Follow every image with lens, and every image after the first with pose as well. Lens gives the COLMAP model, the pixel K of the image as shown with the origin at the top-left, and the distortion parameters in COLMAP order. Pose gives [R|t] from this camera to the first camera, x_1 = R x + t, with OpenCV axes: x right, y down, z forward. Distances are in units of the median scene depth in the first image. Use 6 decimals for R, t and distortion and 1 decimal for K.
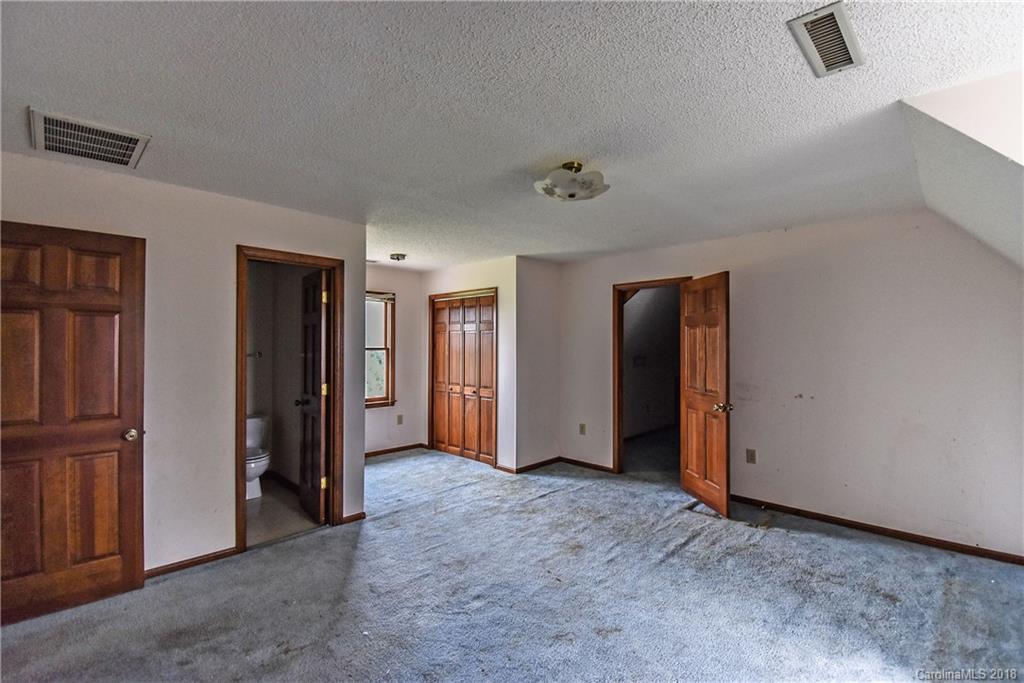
lens RADIAL K [[461.1, 0, 518.8], [0, 461.1, 345.4], [0, 0, 1]] dist [0.006704, -0.017543]
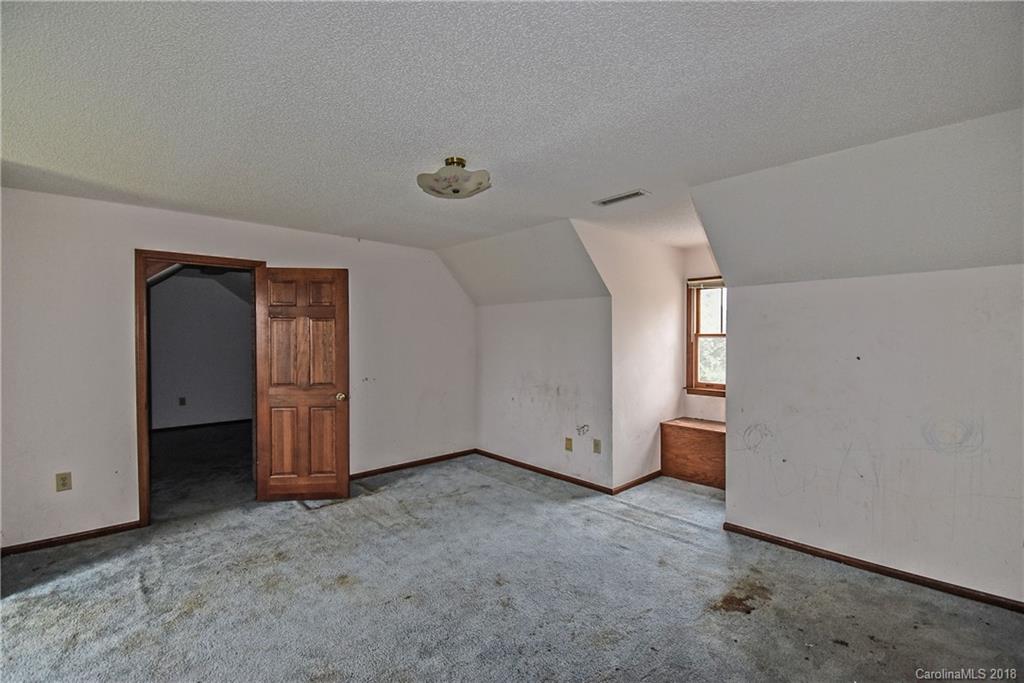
lens RADIAL K [[461.1, 0, 513.6], [0, 461.1, 331.5], [0, 0, 1]] dist [0.006704, -0.017543]
pose [[0.027401, 0.013194, 0.999537, -0.637689], [0.009951, 0.999860, -0.013471, 0.003409], [-0.999575, 0.010316, 0.027266, 0.599430]]
